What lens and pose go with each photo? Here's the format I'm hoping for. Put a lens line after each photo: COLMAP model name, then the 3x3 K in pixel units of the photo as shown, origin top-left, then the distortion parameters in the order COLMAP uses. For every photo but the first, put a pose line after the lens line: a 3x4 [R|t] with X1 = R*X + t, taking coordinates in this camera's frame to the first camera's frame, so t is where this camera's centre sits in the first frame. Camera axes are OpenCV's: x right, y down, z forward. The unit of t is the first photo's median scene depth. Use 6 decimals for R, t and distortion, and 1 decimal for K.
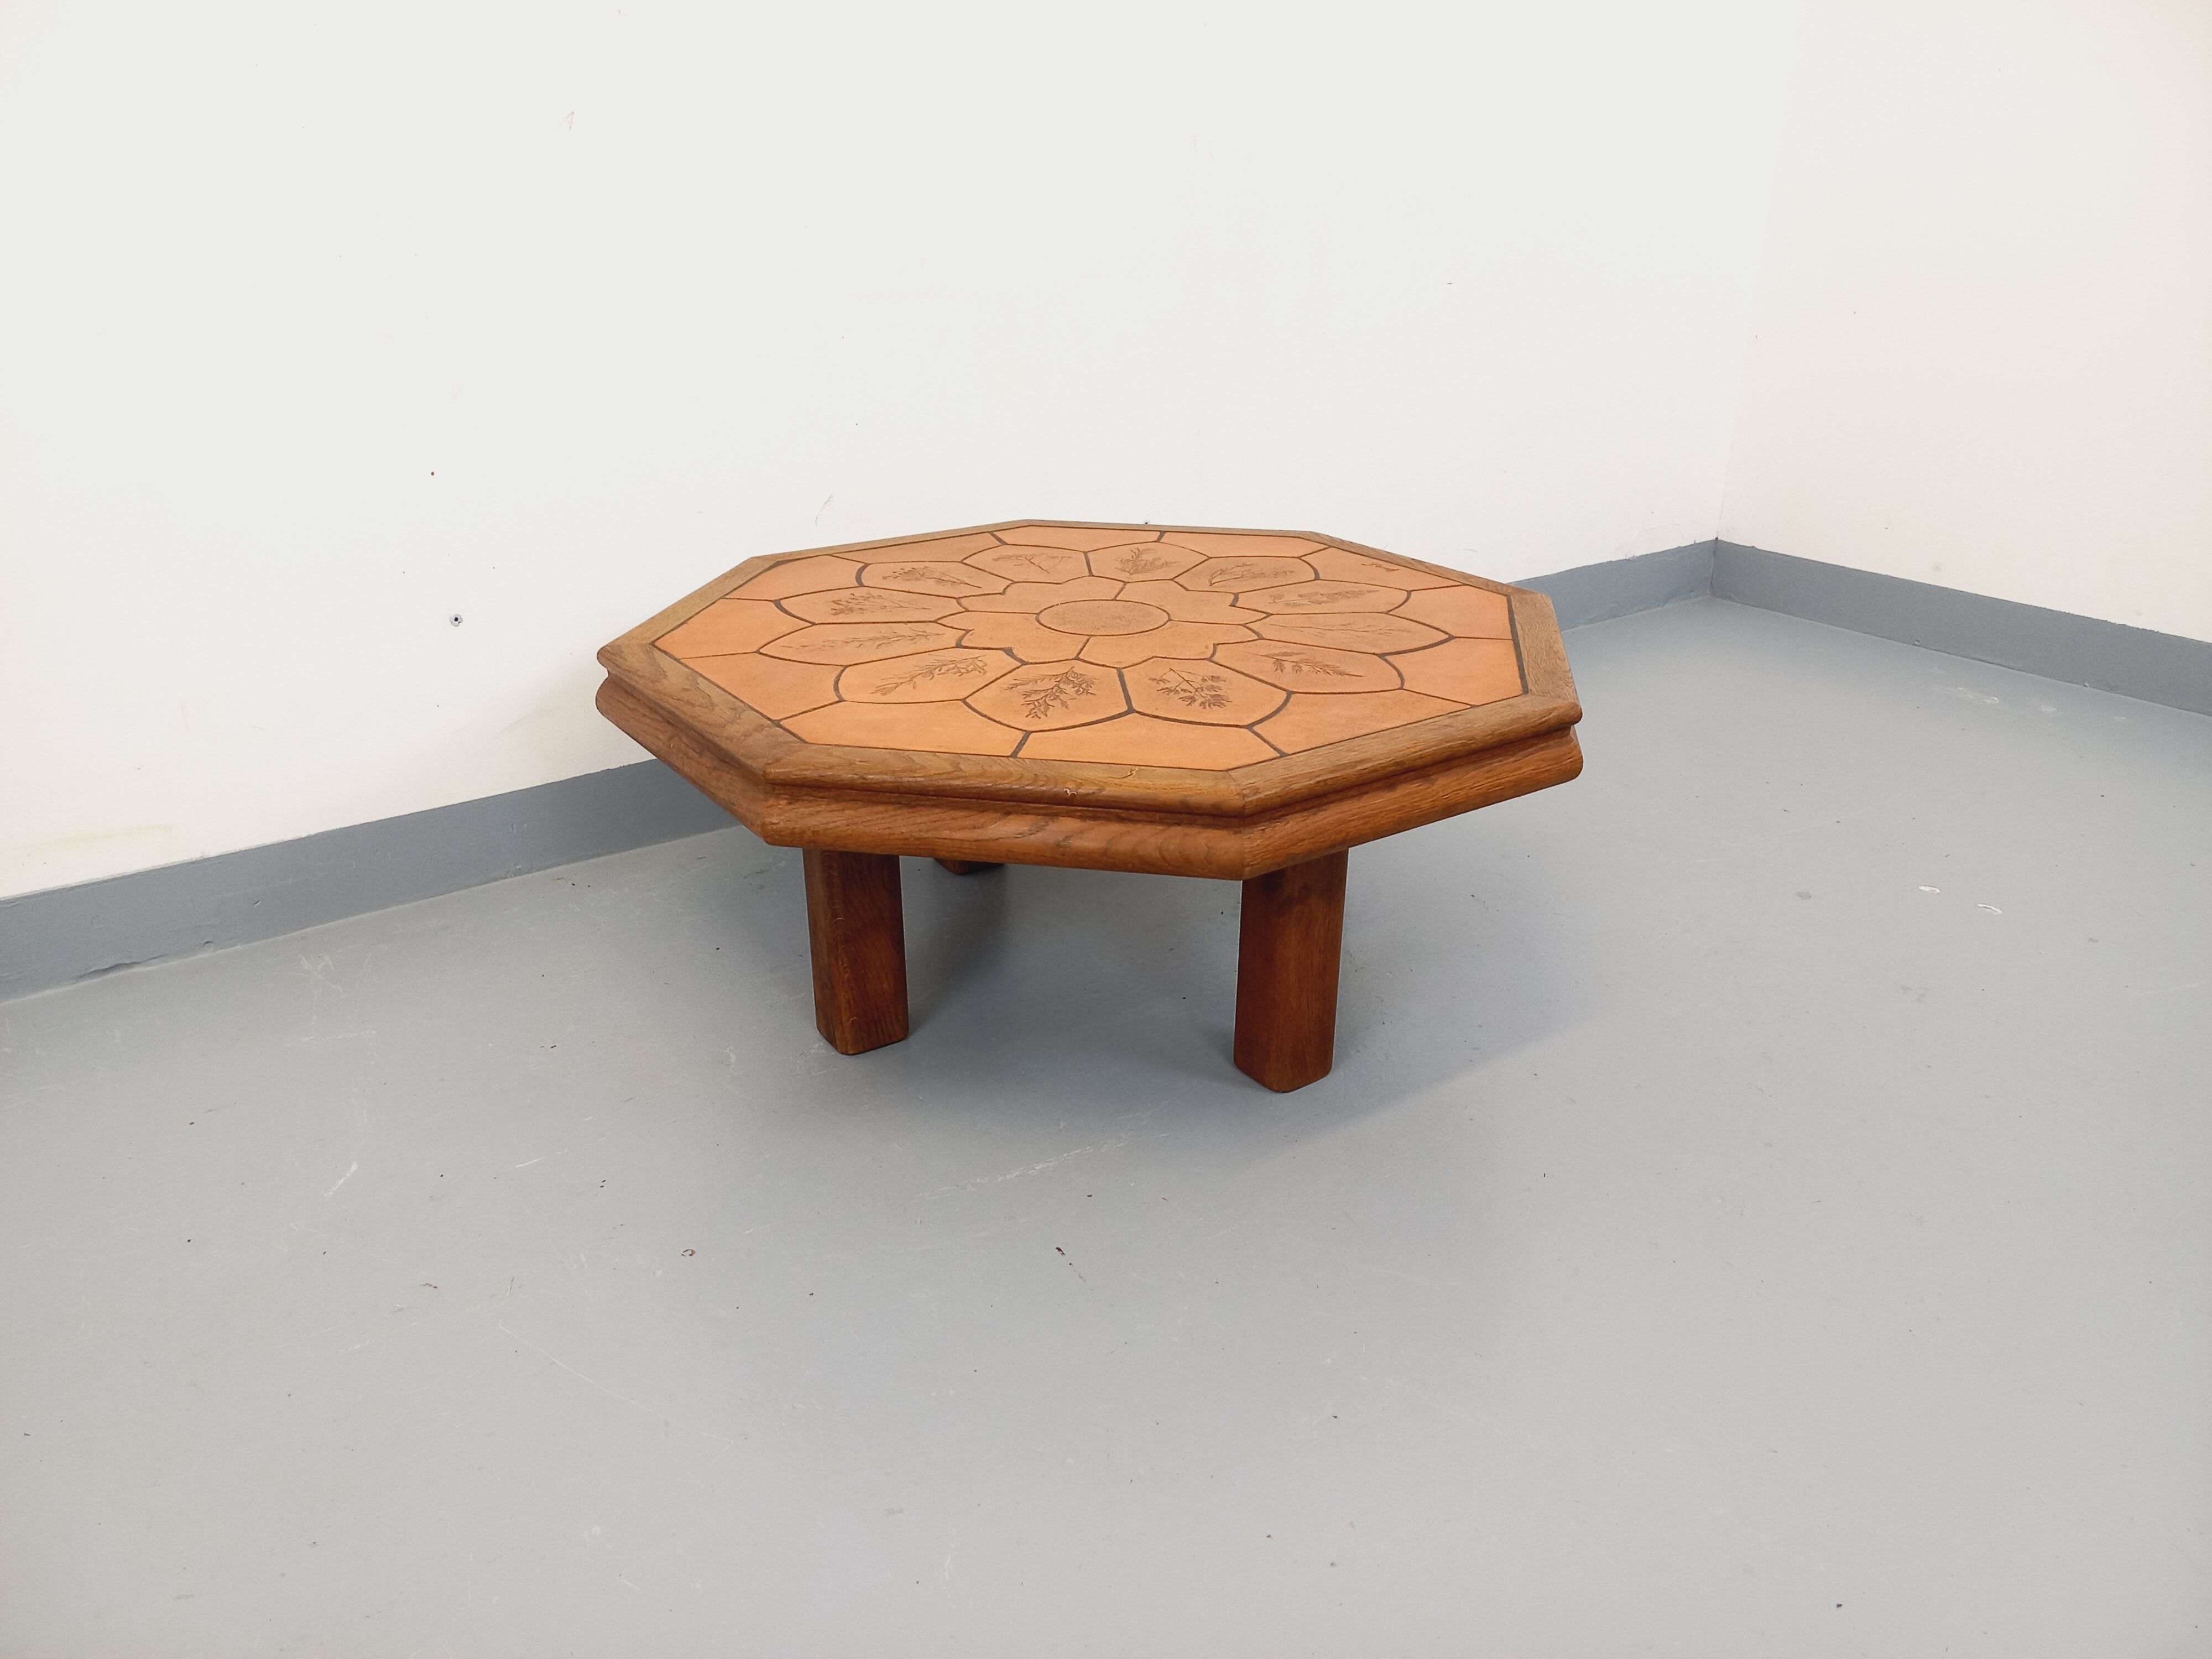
lens RADIAL K [[1625.6, 0, 1133.1], [0, 1625.6, 822.8], [0, 0, 1]] dist [0.046191, -0.031753]
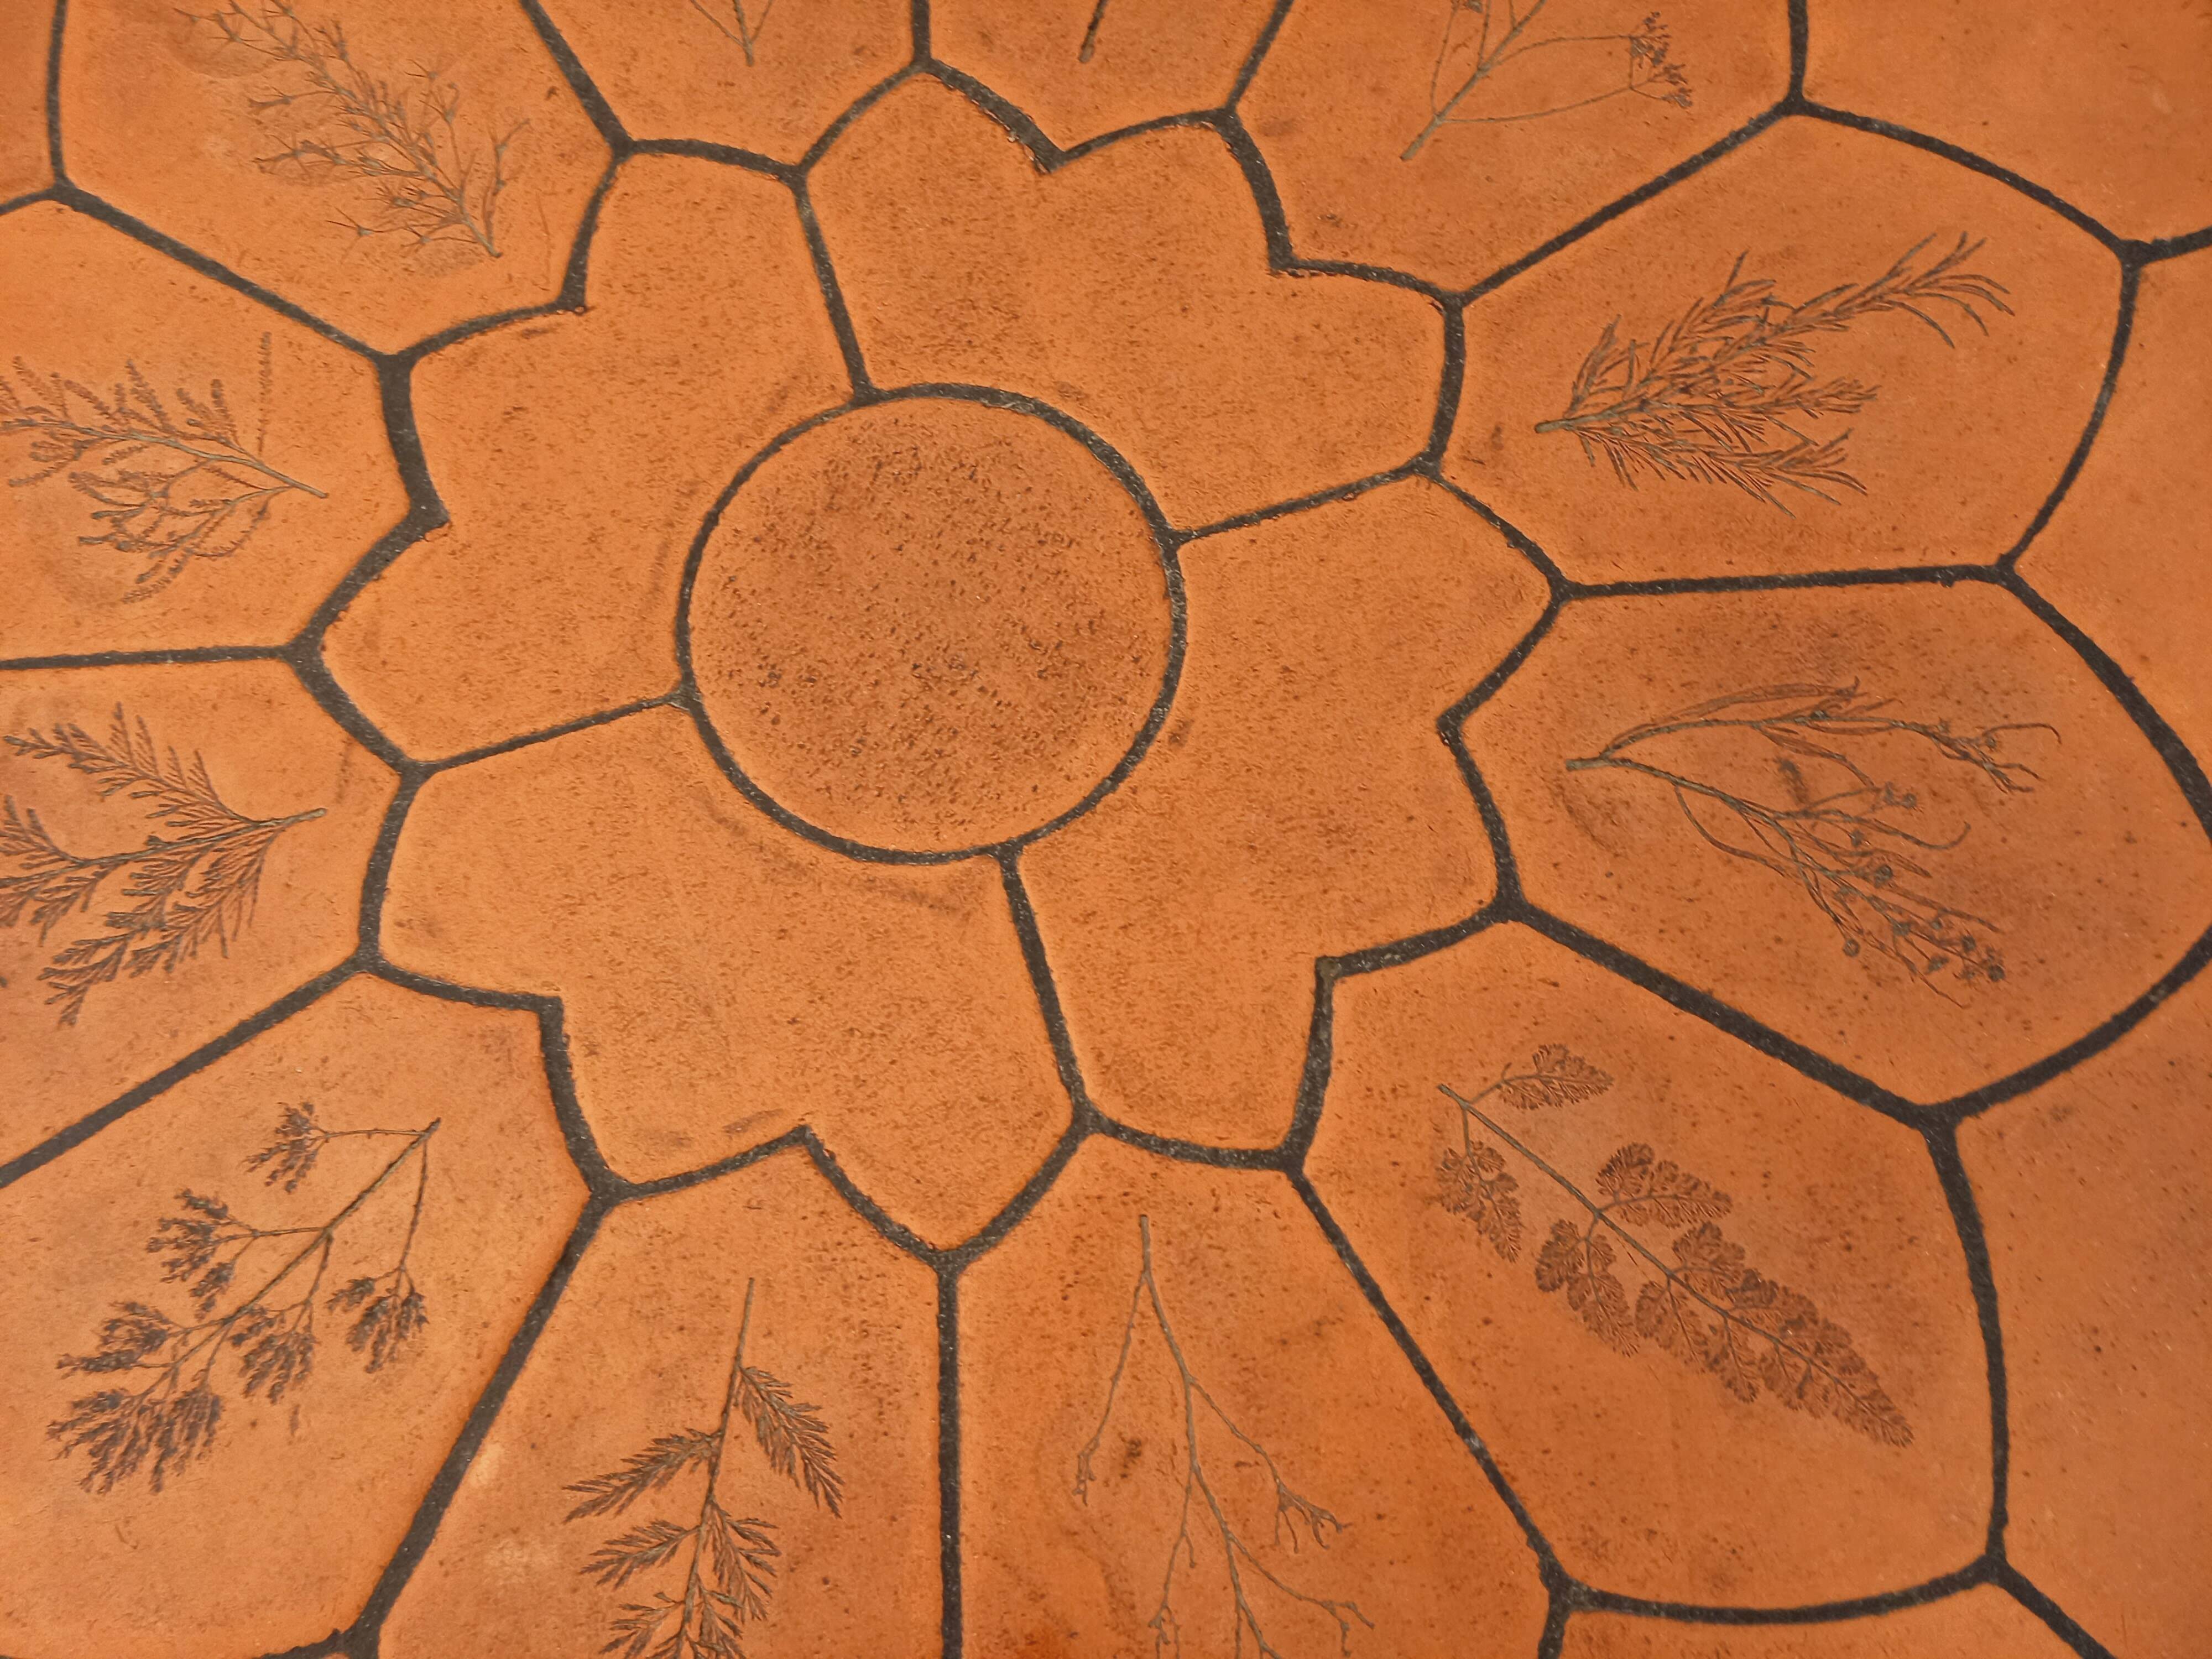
lens RADIAL K [[1655.4, 0, 1065.1], [0, 1655.4, 837.7], [0, 0, 1]] dist [0.050189, -0.050356]
pose [[0.449568, 0.869601, -0.204166, 0.088886], [-0.323575, 0.371586, 0.870186, -0.404169], [0.832579, -0.325144, 0.448434, 0.998134]]
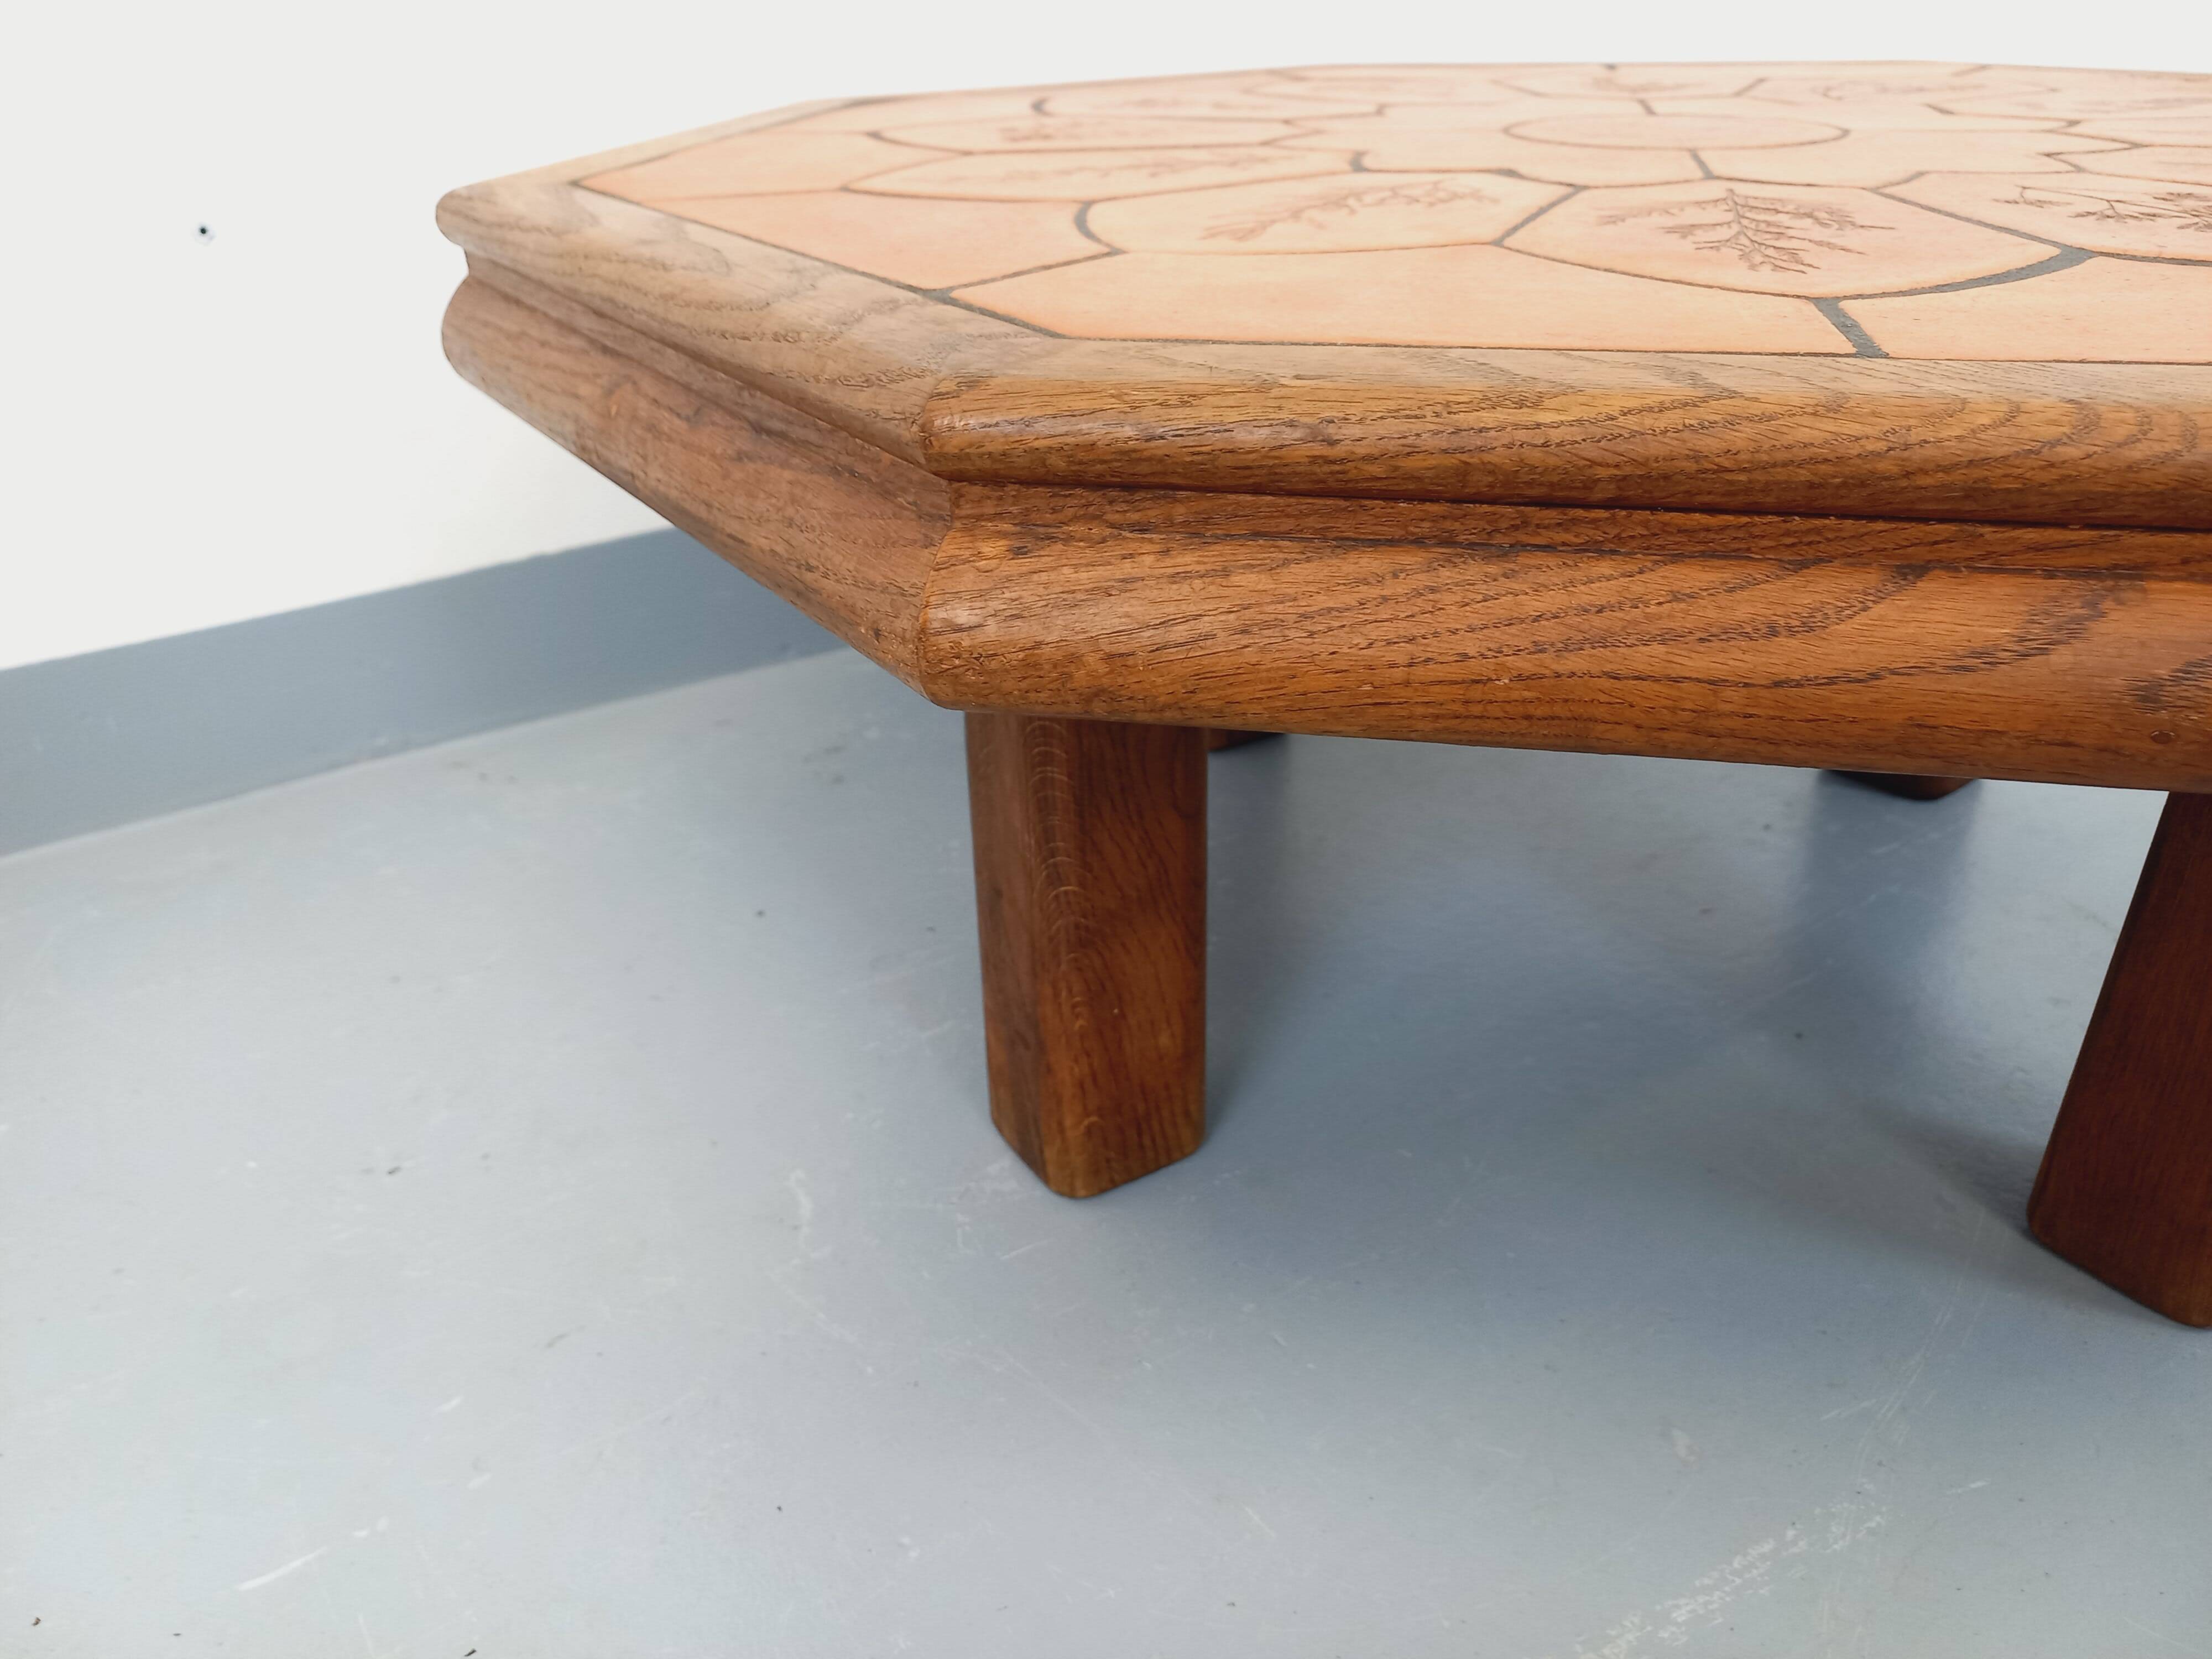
lens RADIAL K [[1655.4, 0, 1089.1], [0, 1655.4, 831.7], [0, 0, 1]] dist [0.050189, -0.050356]
pose [[0.998822, -0.005249, -0.048238, -0.163024], [0.009986, 0.995087, 0.098494, 0.006401], [0.047485, -0.098860, 0.993968, 0.633912]]
